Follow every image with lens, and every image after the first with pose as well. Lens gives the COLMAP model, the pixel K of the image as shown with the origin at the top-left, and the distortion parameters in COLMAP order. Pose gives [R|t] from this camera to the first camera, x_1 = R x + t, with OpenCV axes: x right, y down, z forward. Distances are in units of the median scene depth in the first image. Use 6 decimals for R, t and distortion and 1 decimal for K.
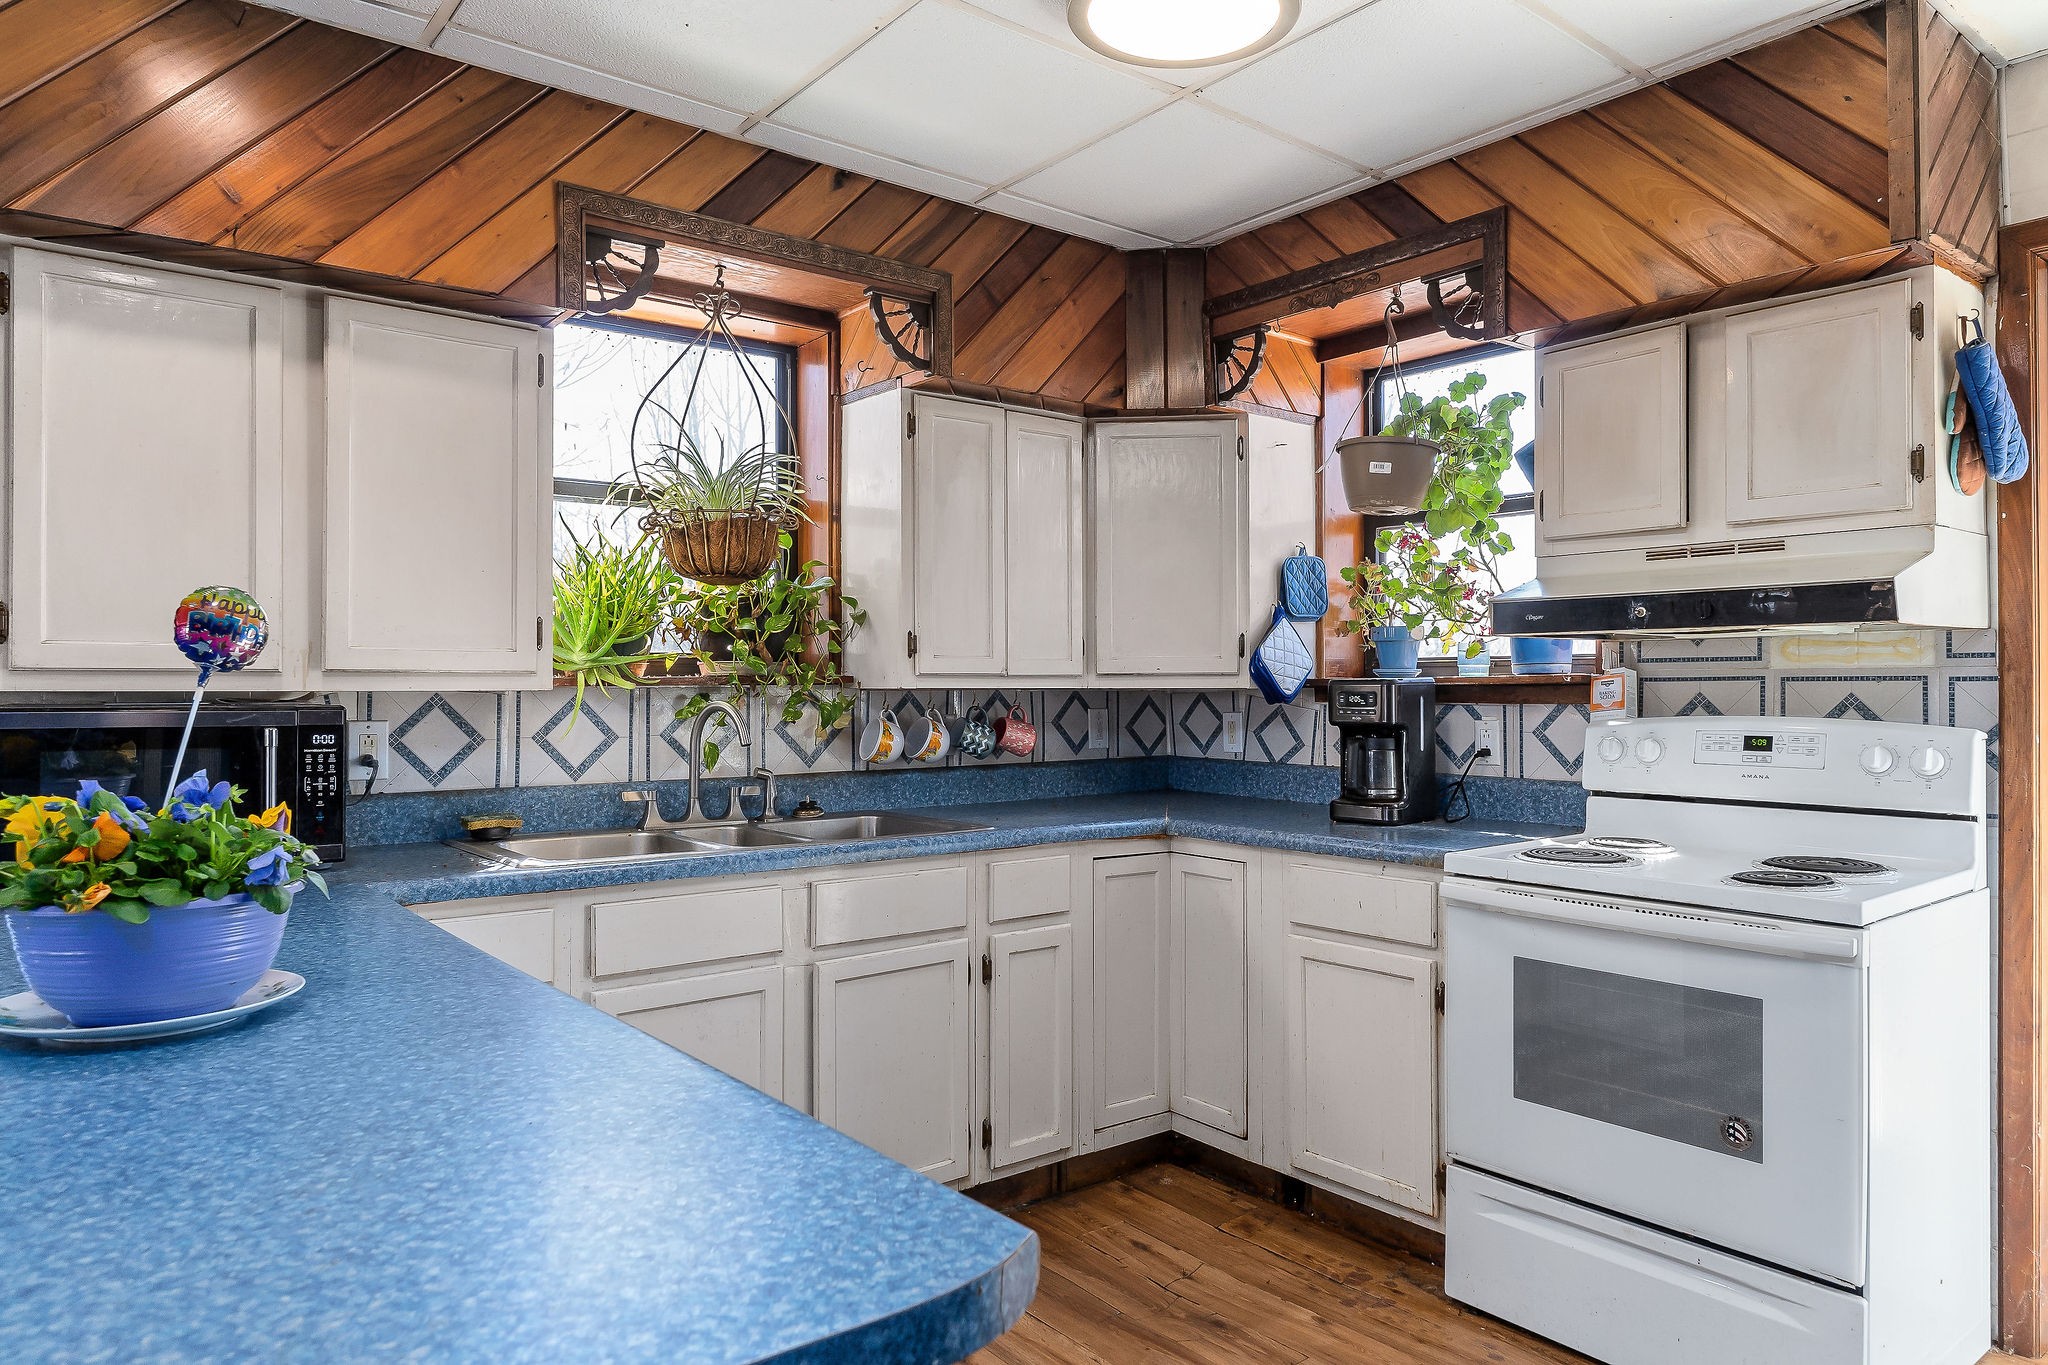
lens RADIAL K [[1296.1, 0, 1019.5], [0, 1296.1, 687.4], [0, 0, 1]] dist [0.001531, 0.000532]
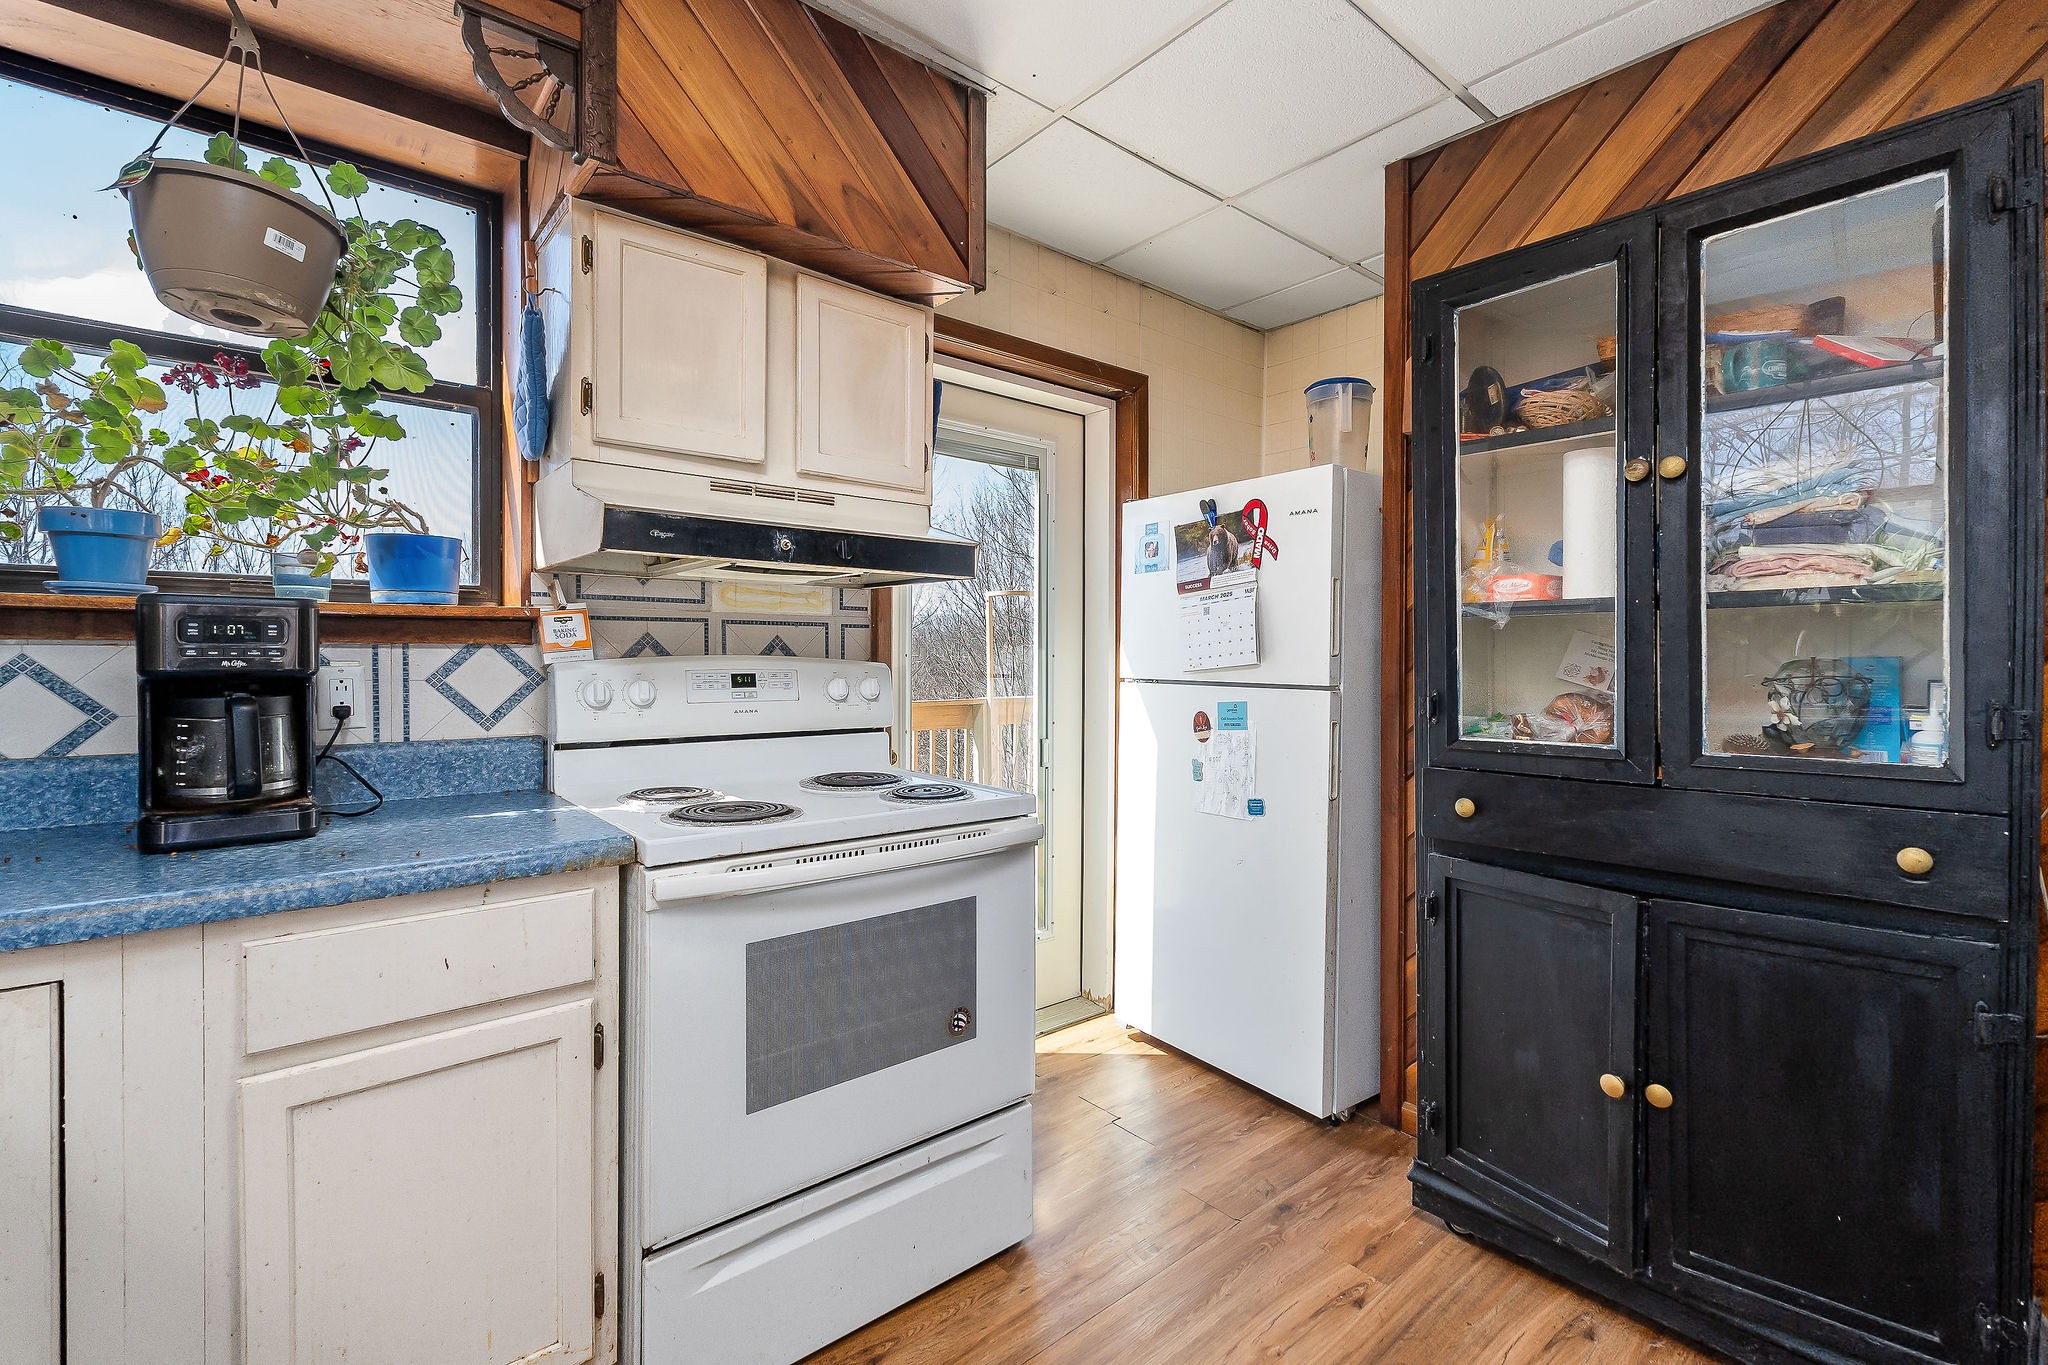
lens RADIAL K [[910.7, 0, 993.3], [0, 910.7, 657.4], [0, 0, 1]] dist [-0.001830, -0.000077]
pose [[-0.026905, 0.002824, 0.999634, -0.190594], [-0.002888, 0.999992, -0.002903, 0.026004], [-0.999634, -0.002966, -0.026896, 0.813578]]
